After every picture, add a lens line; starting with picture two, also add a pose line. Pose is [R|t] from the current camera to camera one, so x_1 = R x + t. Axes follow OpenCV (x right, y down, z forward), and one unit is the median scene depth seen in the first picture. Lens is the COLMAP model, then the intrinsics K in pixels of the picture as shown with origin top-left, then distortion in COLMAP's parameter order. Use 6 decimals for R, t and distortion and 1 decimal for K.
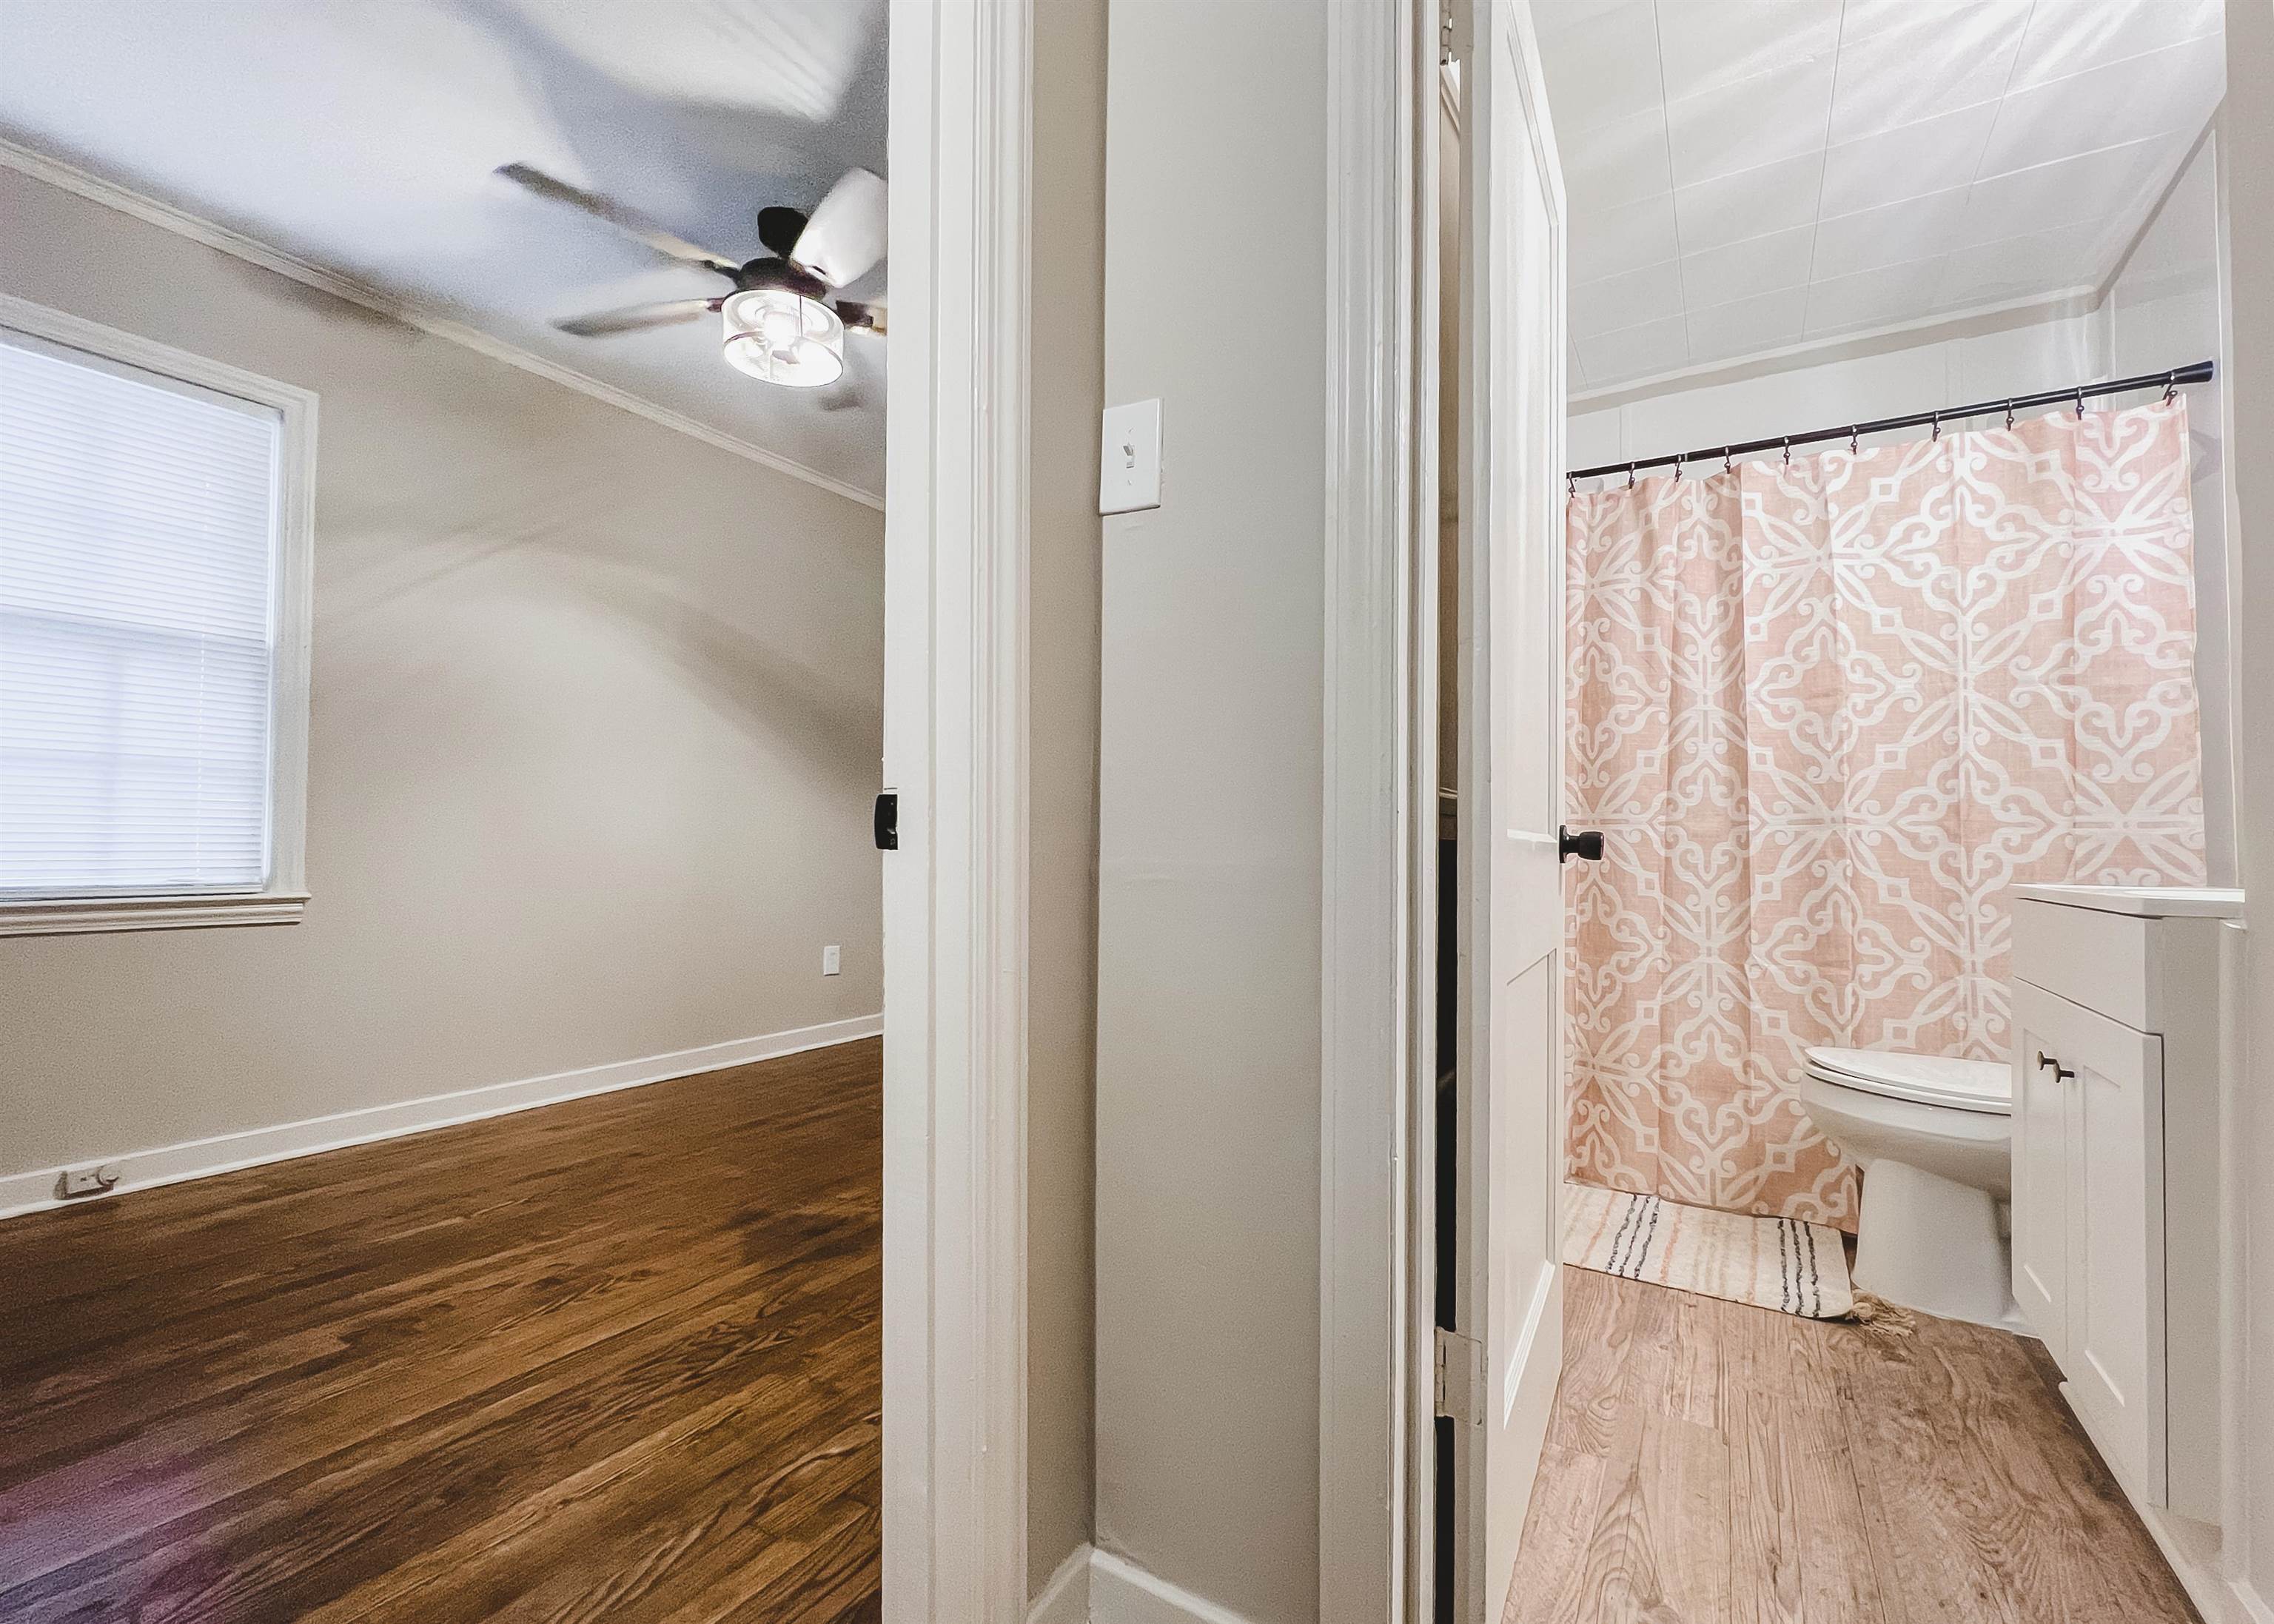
lens RADIAL K [[982.7, 0, 1151.0], [0, 982.7, 825.2], [0, 0, 1]] dist [-0.002112, 0.001972]
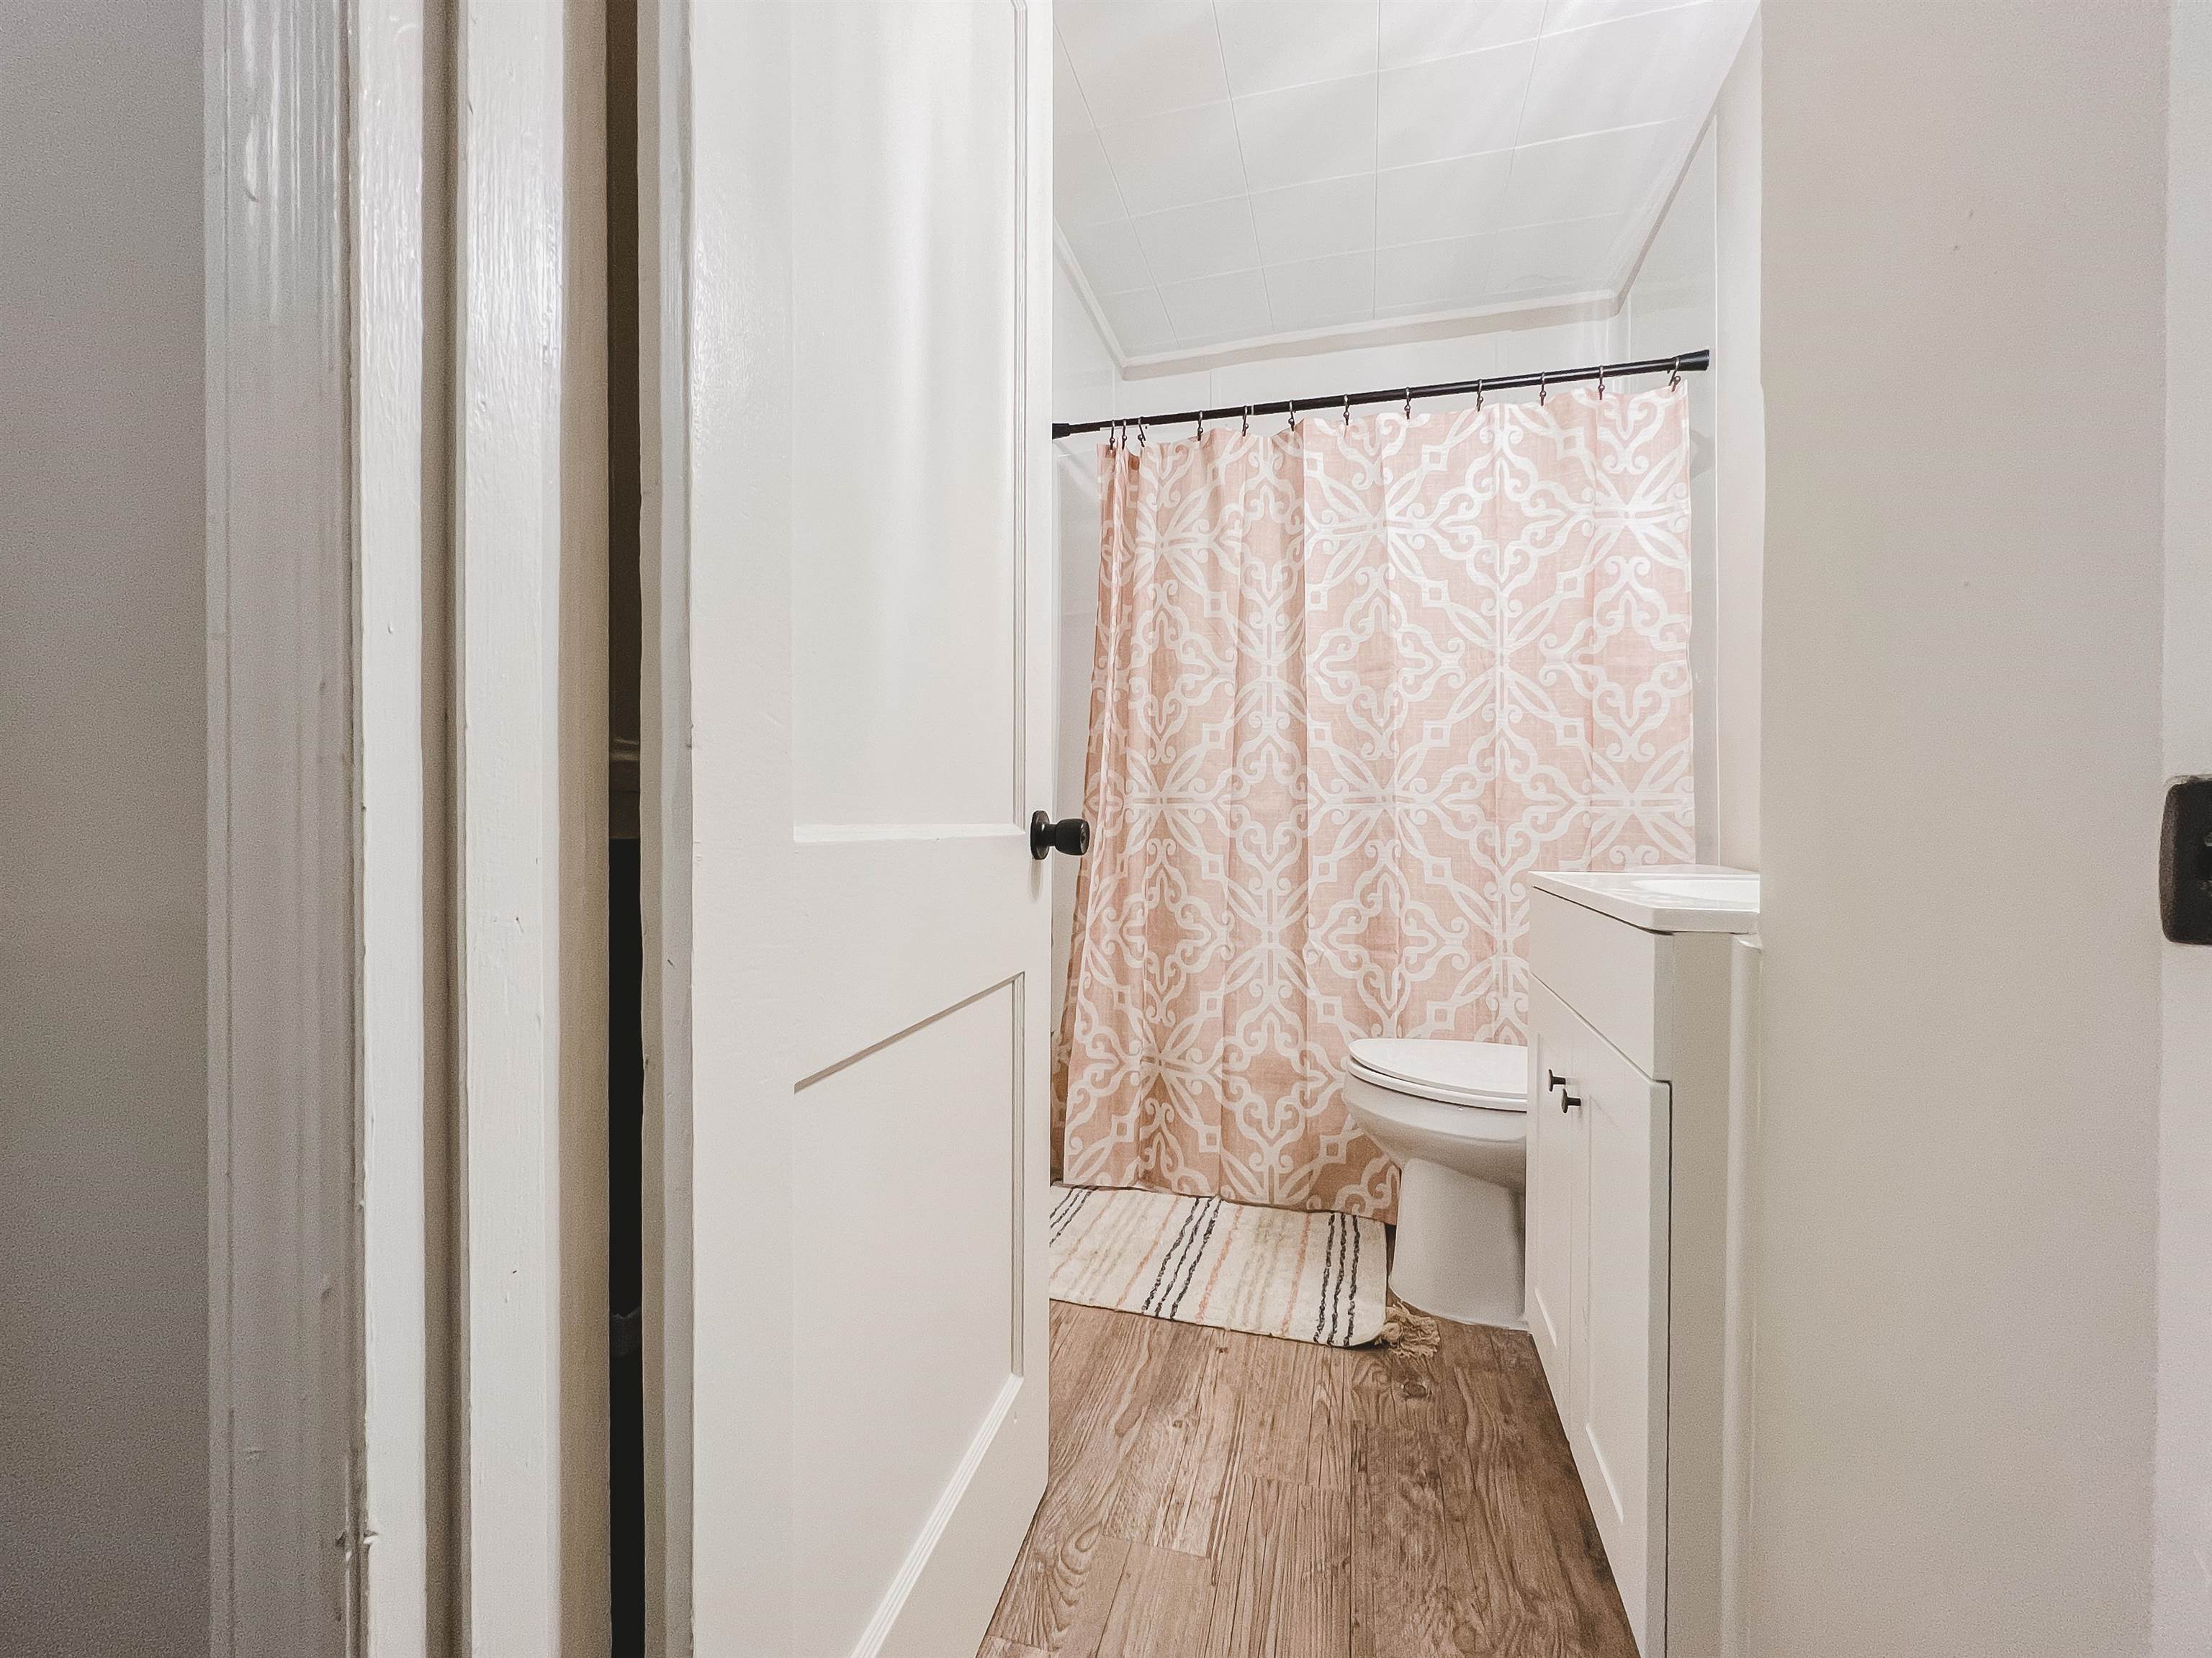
lens RADIAL K [[872.5, 0, 1122.9], [0, 872.5, 824.5], [0, 0, 1]] dist [0.000450, -0.000297]
pose [[0.967373, -0.011254, 0.253106, 0.227145], [0.003095, 0.999463, 0.032611, -0.008354], [-0.253337, -0.030764, 0.966889, 0.233128]]
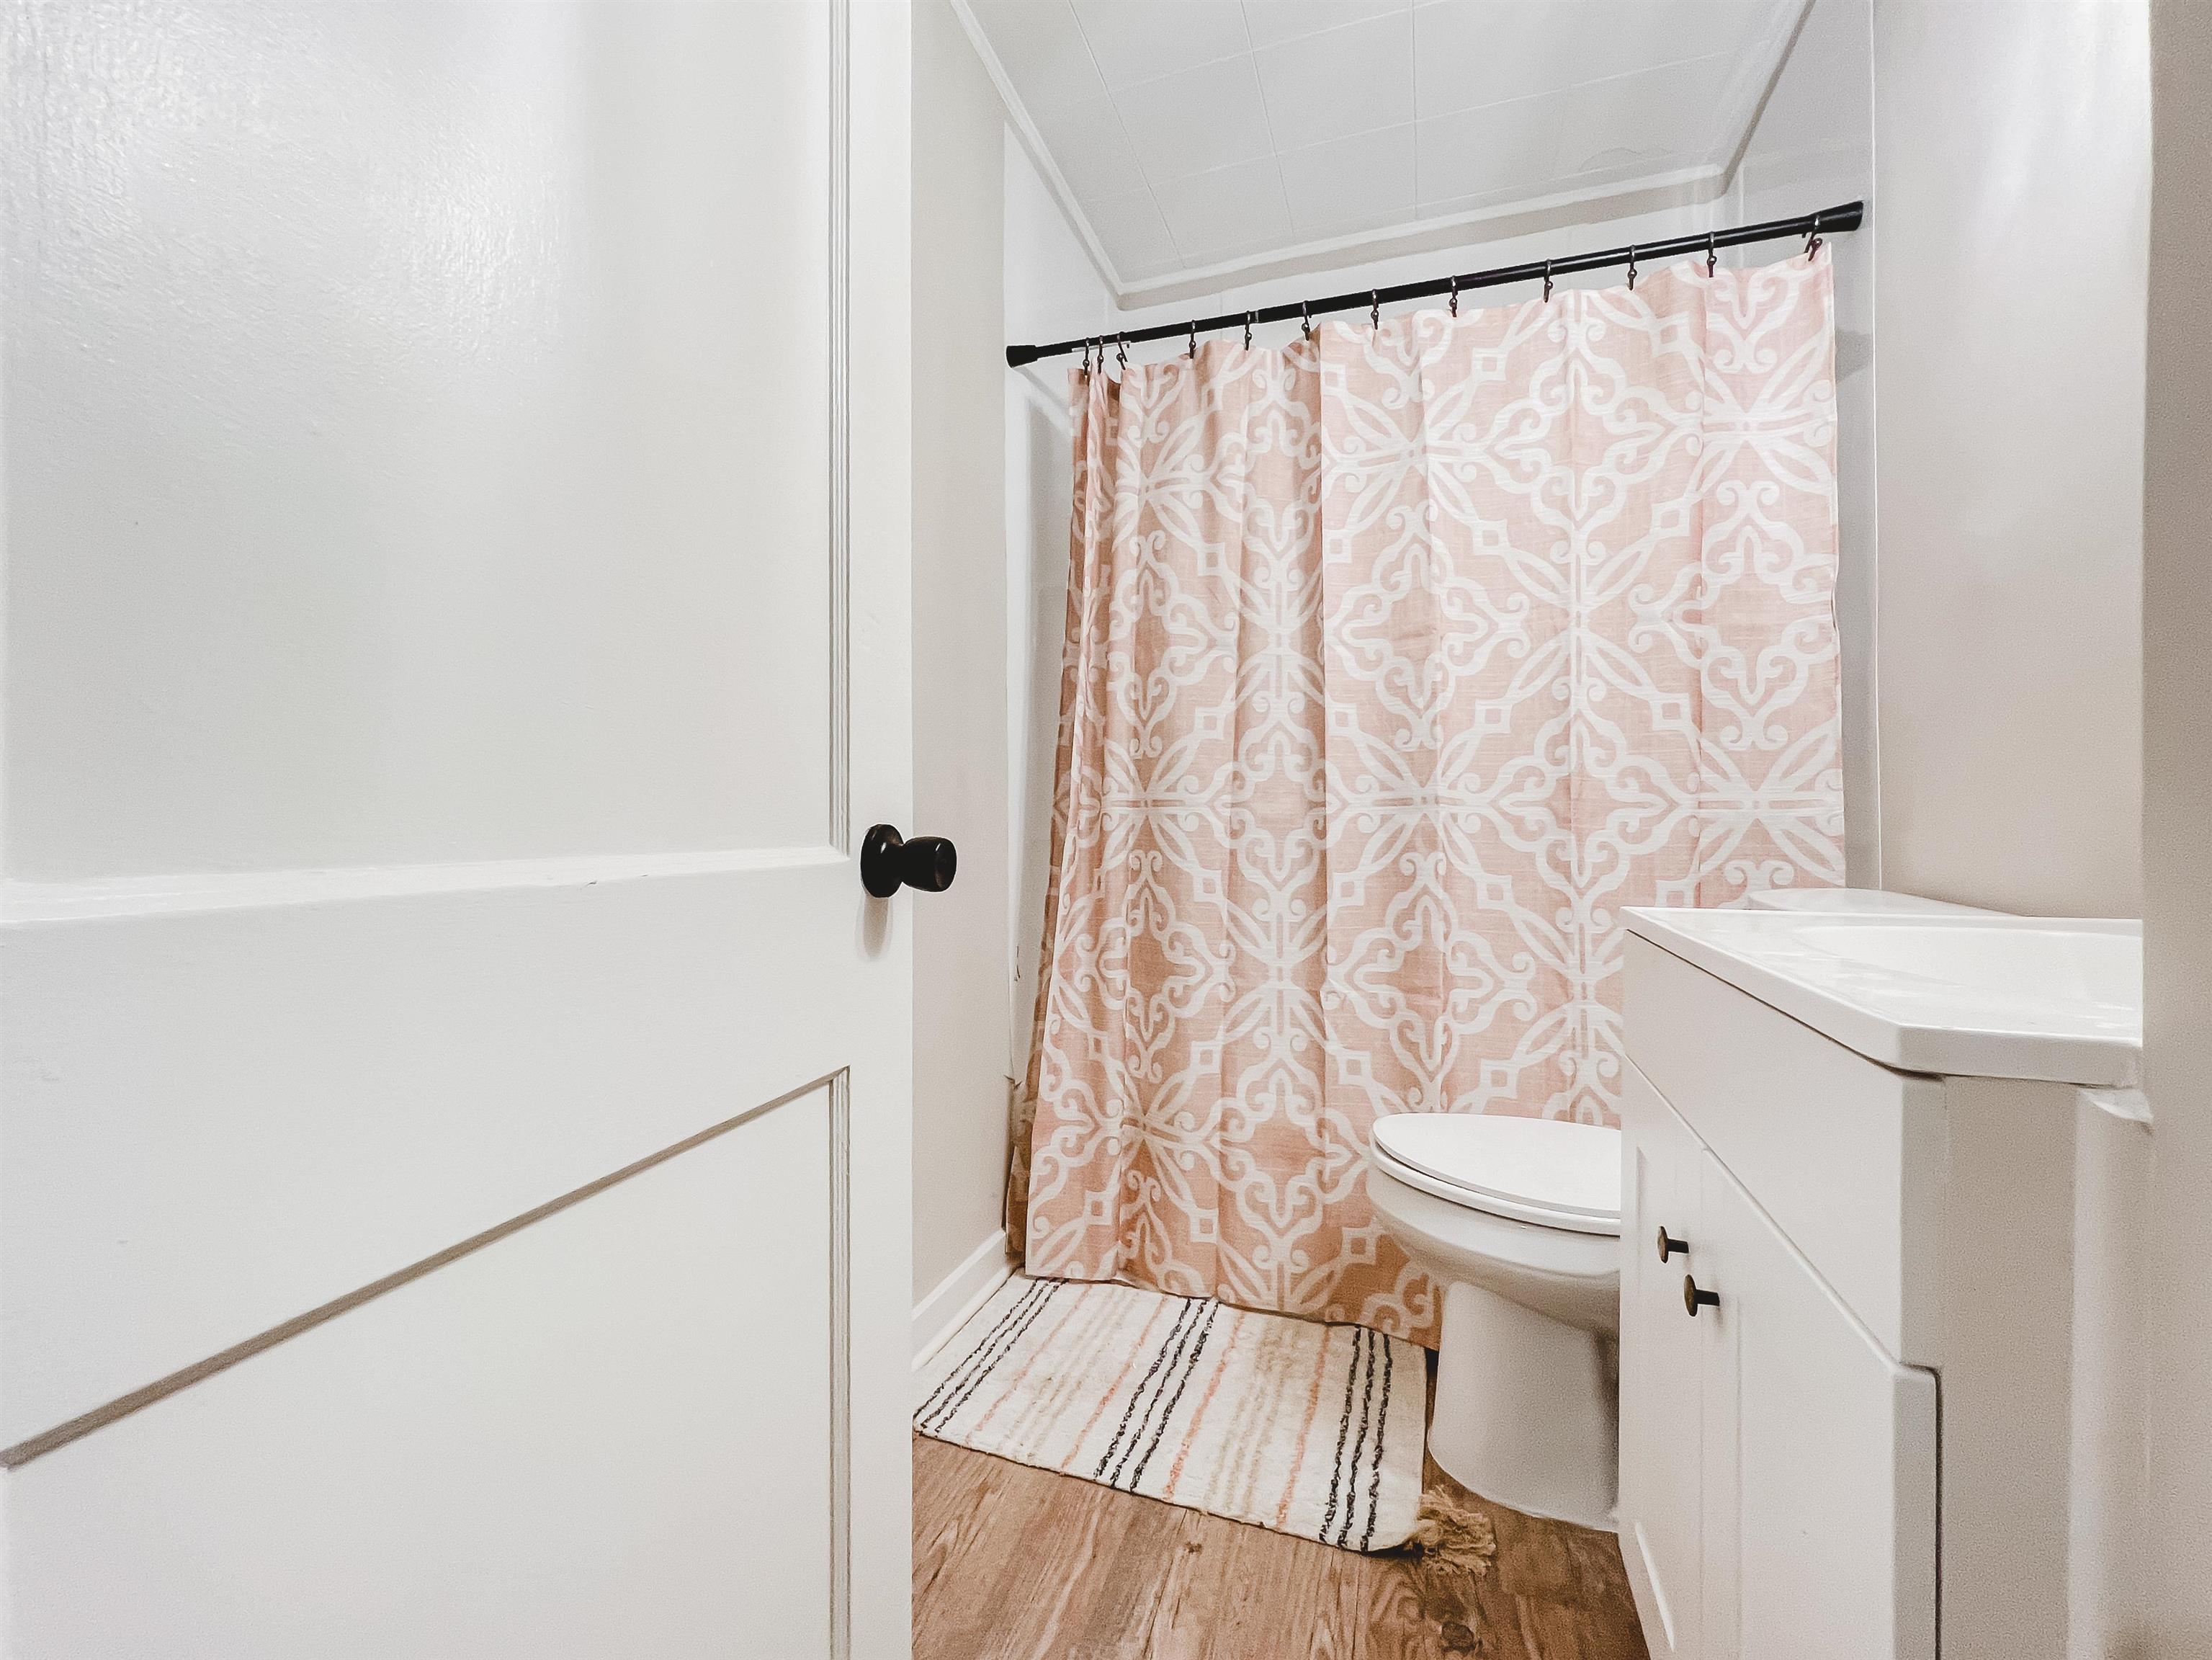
lens RADIAL K [[872.7, 0, 1127.1], [0, 872.7, 821.9], [0, 0, 1]] dist [0.000450, -0.000297]
pose [[0.981483, -0.013545, 0.191071, 0.338609], [0.007672, 0.999476, 0.031447, -0.011040], [-0.191397, -0.029399, 0.981072, 0.380705]]
